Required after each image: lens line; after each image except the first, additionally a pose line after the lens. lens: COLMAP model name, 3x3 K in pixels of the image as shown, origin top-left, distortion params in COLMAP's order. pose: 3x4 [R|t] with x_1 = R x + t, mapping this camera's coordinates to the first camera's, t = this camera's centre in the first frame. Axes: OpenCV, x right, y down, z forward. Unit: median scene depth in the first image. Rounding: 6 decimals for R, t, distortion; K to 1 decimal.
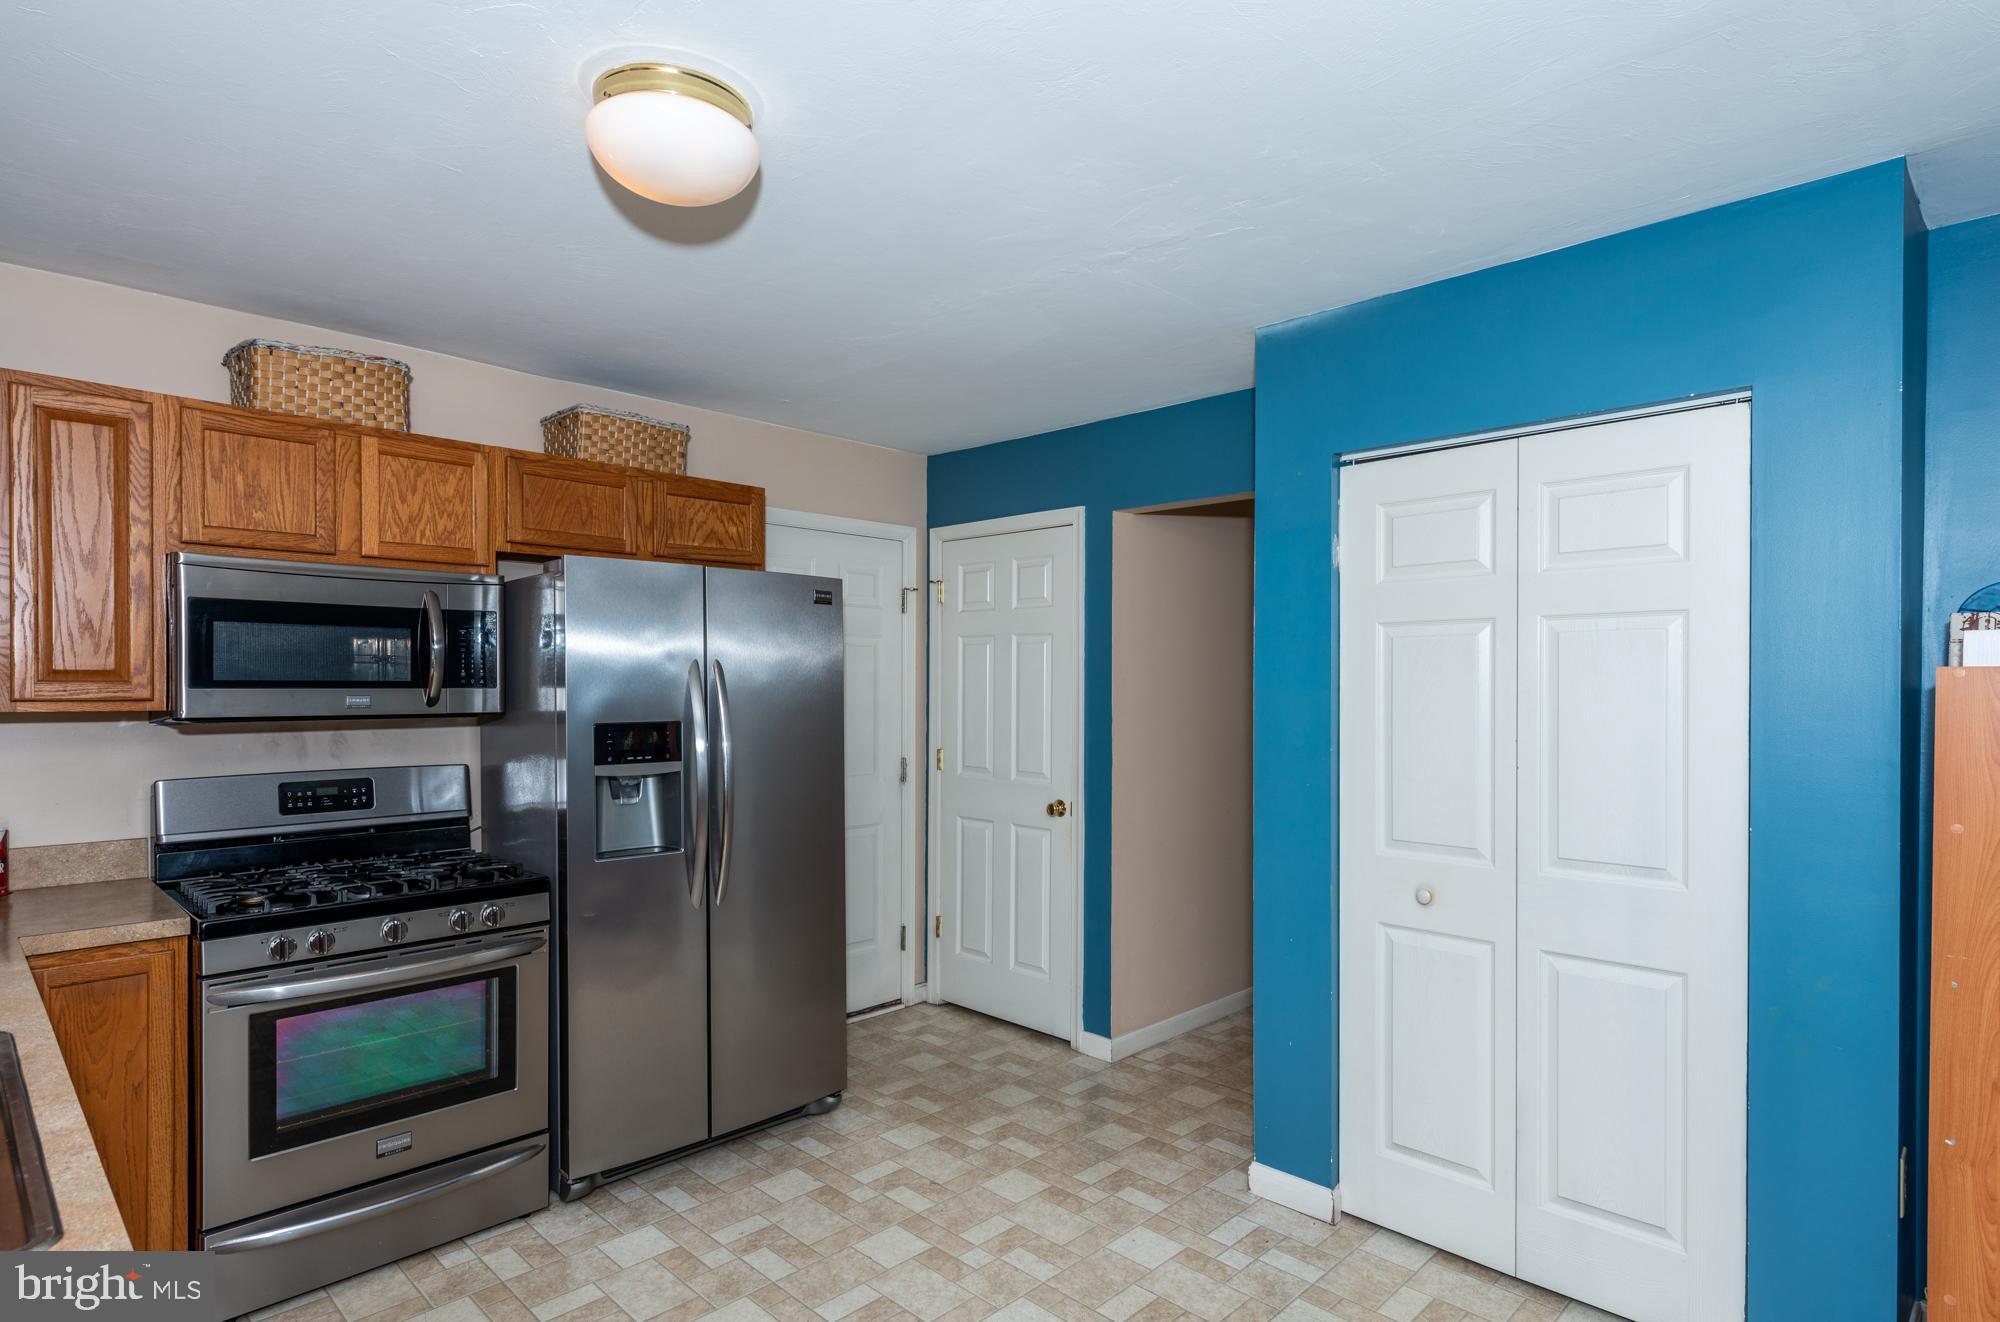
lens RADIAL K [[1060.9, 0, 1022.6], [0, 1060.9, 683.8], [0, 0, 1]] dist [0.009579, -0.001433]
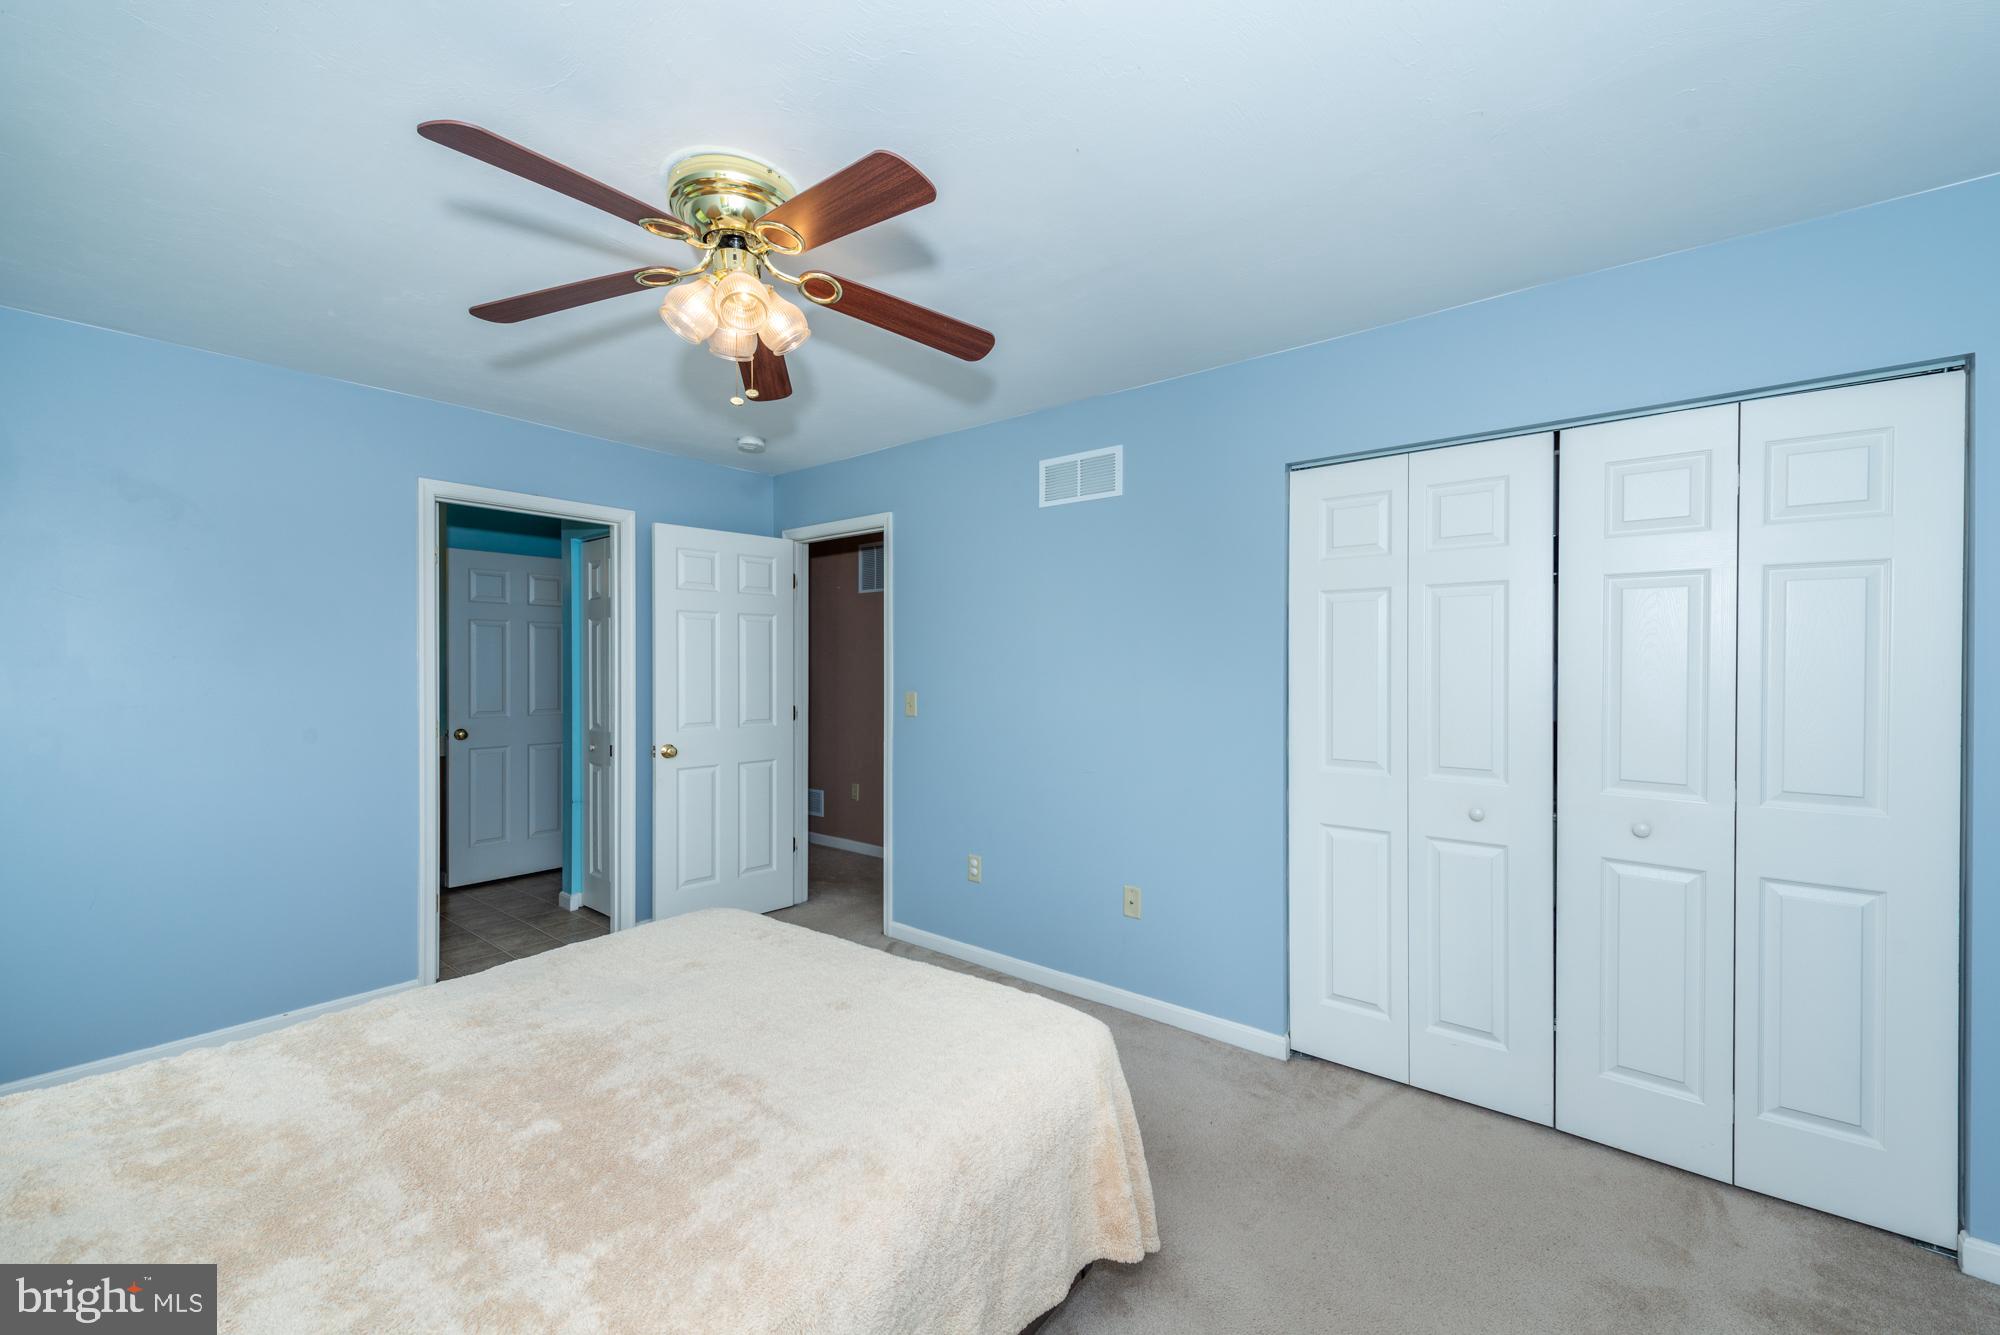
lens RADIAL K [[762.6, 0, 1035.9], [0, 762.6, 625.3], [0, 0, 1]] dist [0.000634, 0.000084]
pose [[0.990848, -0.016145, 0.134014, -0.124054], [0.019472, 0.999533, -0.023551, -0.000564], [-0.133571, 0.025945, 0.990700, 0.118590]]
